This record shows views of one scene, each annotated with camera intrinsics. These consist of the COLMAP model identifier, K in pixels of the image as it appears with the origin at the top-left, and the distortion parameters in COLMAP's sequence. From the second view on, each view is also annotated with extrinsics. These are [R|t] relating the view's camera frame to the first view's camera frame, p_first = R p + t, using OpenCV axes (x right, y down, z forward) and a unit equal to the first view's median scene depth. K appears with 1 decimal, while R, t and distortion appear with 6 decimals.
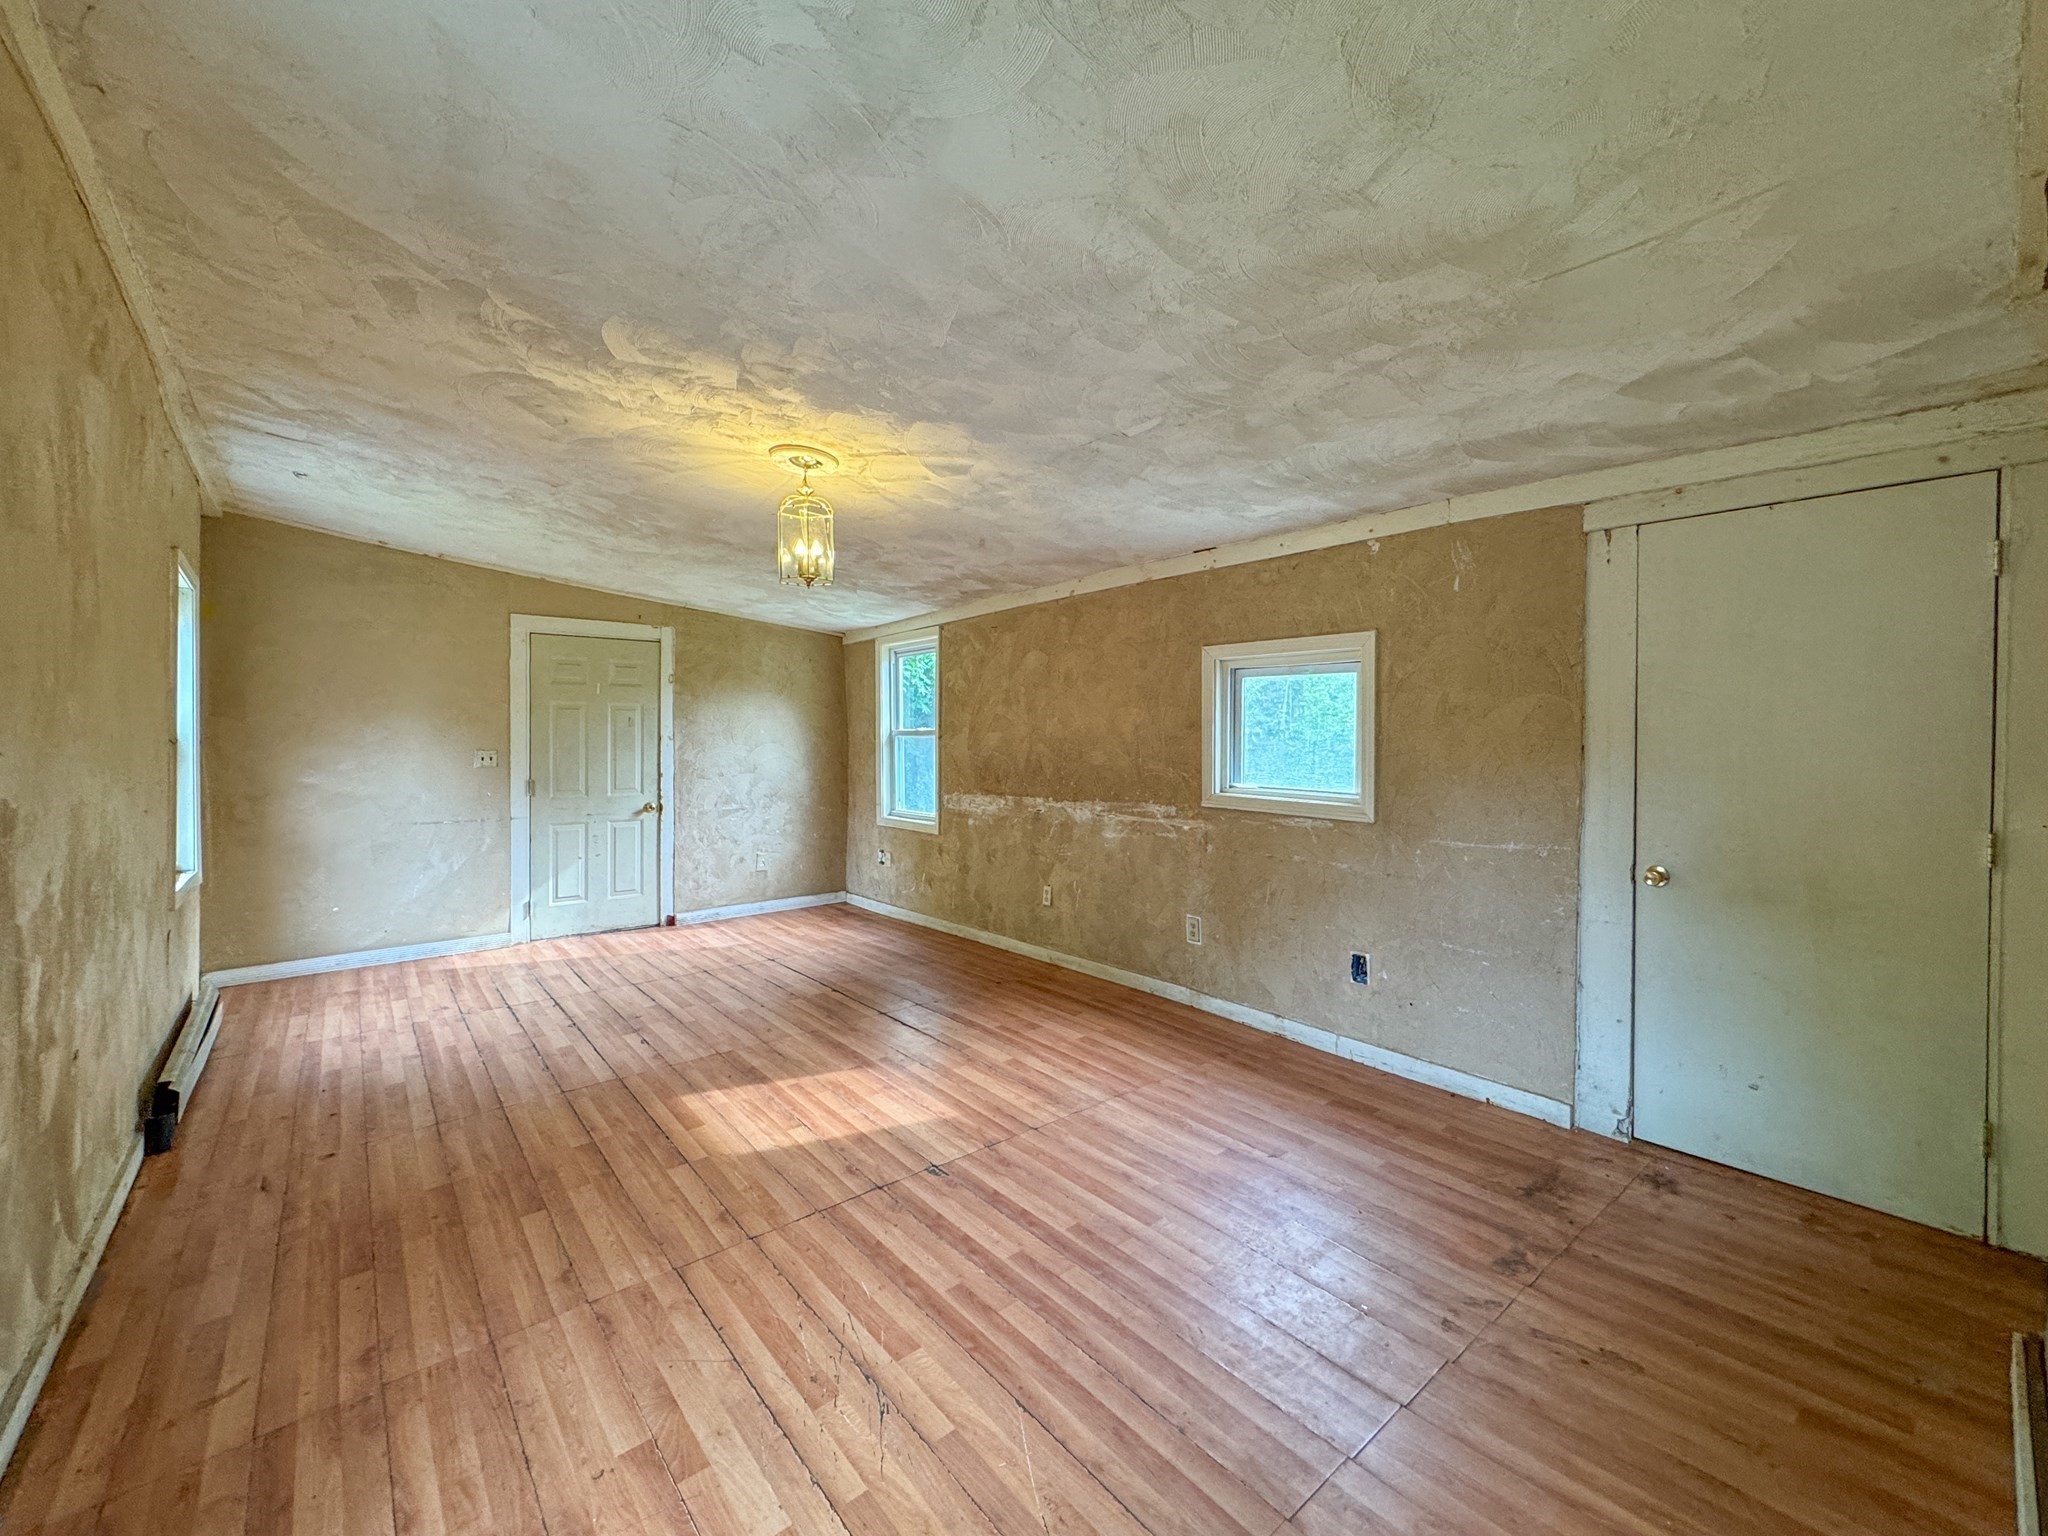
lens RADIAL K [[832.5, 0, 1018.1], [0, 832.5, 765.1], [0, 0, 1]] dist [0.001878, 0.000948]
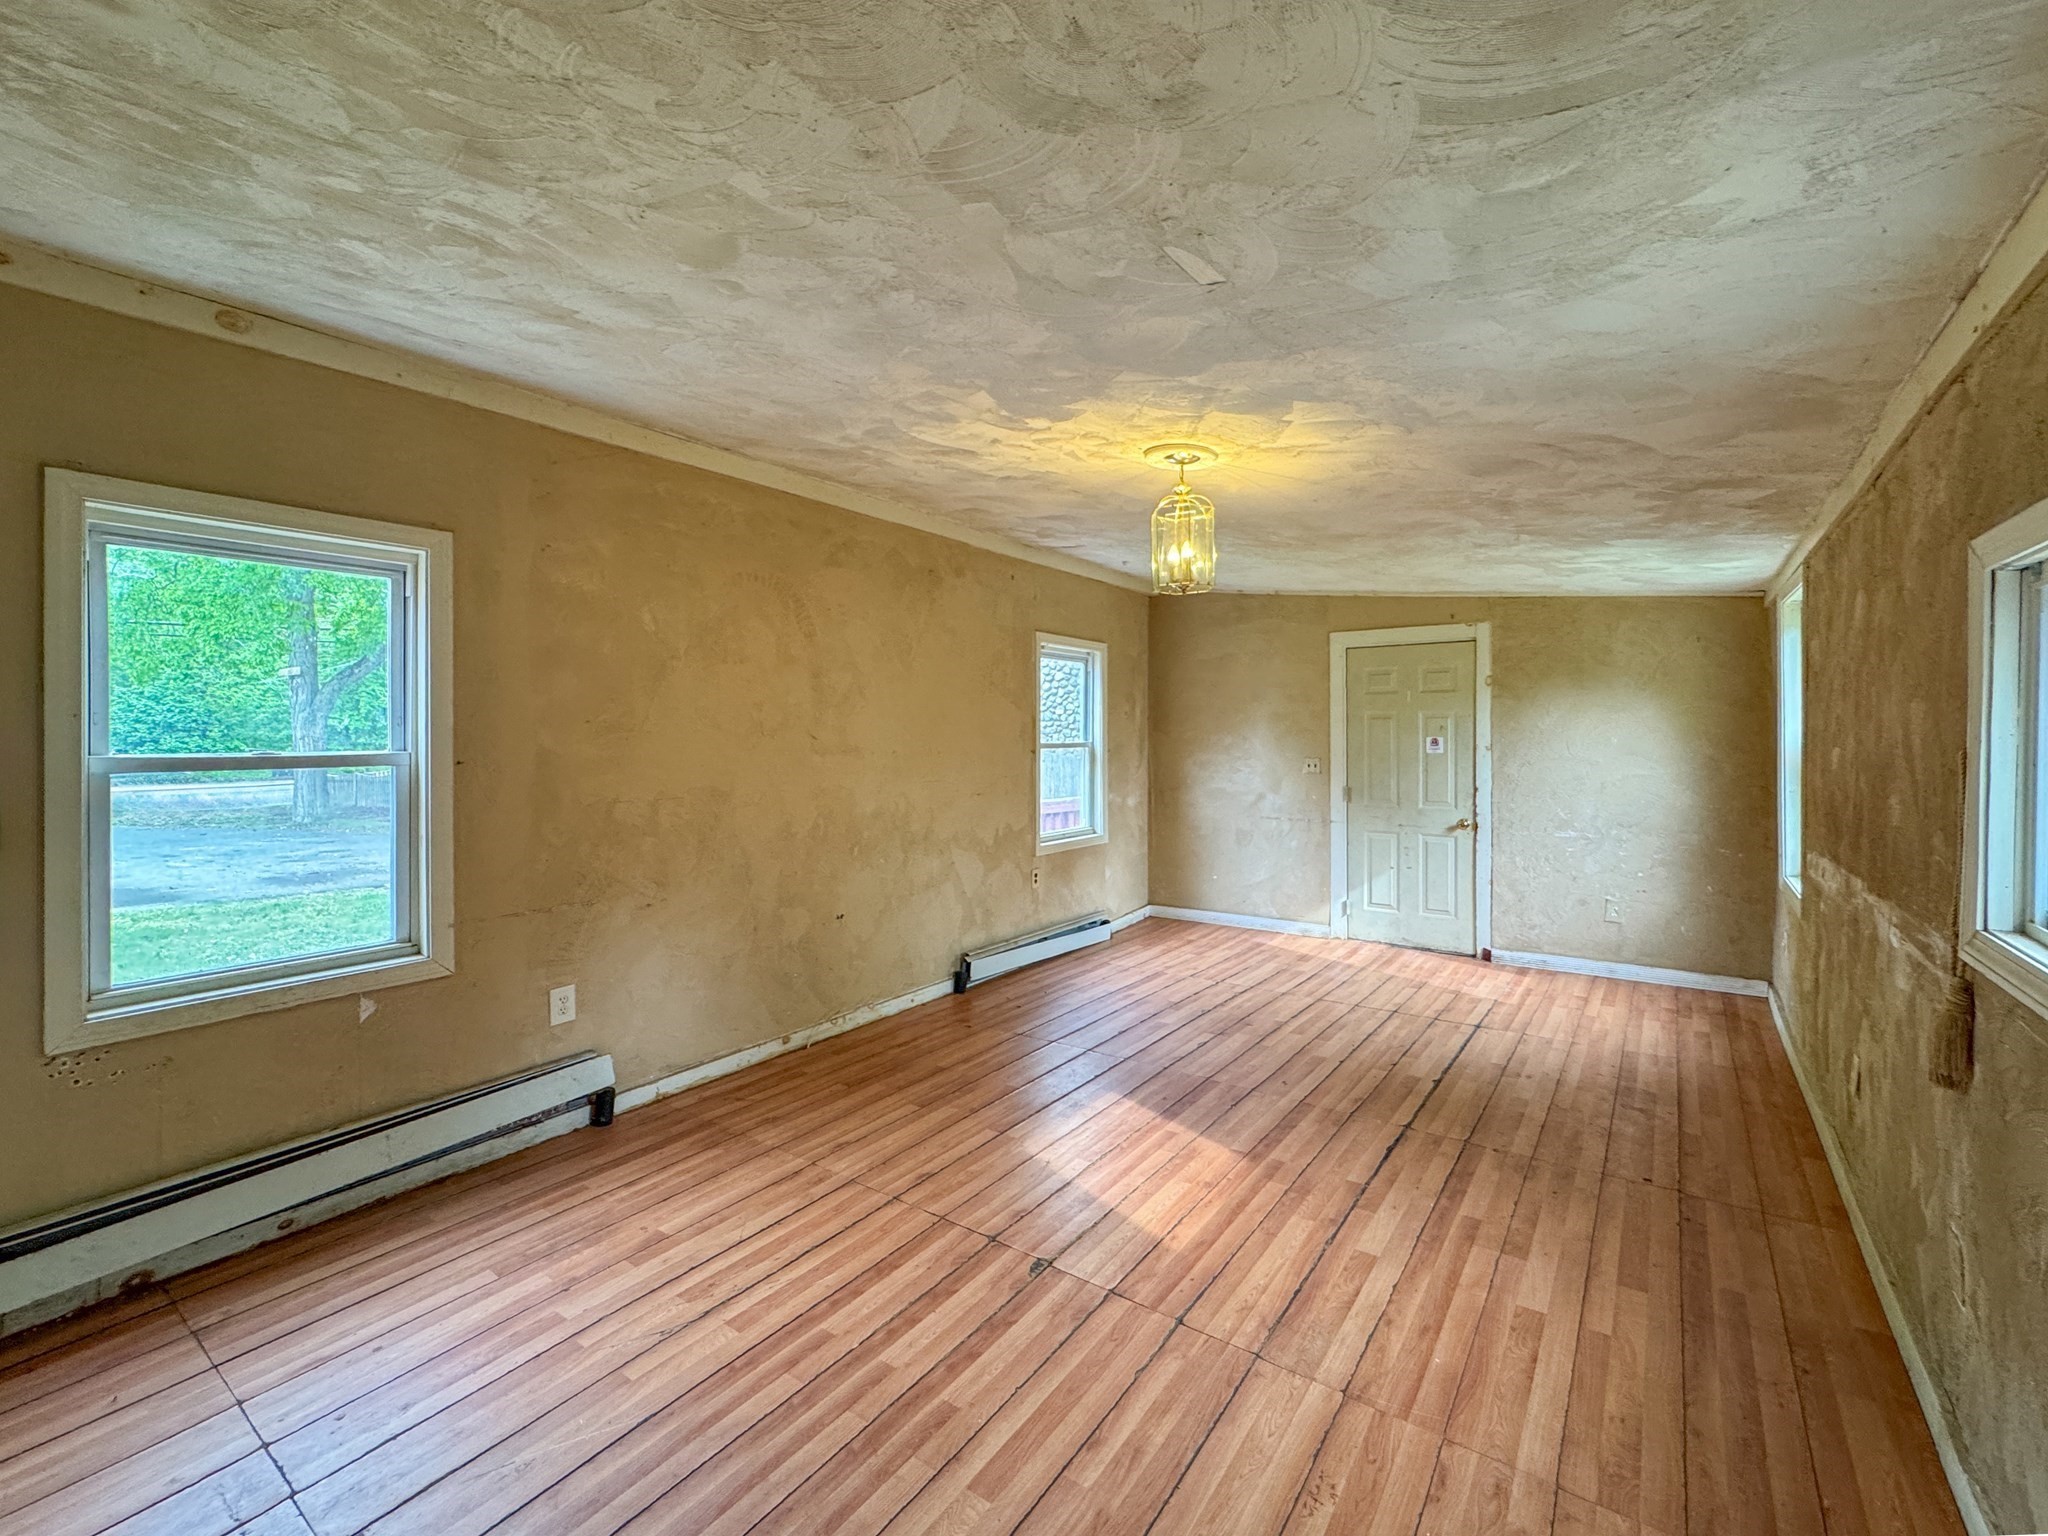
lens RADIAL K [[819.5, 0, 1024.8], [0, 819.5, 758.7], [0, 0, 1]] dist [-0.002386, 0.000082]
pose [[0.284586, 0.023339, -0.958366, 0.480370], [-0.027506, 0.999491, 0.016173, -0.038081], [0.958256, 0.021758, 0.285084, 0.499358]]
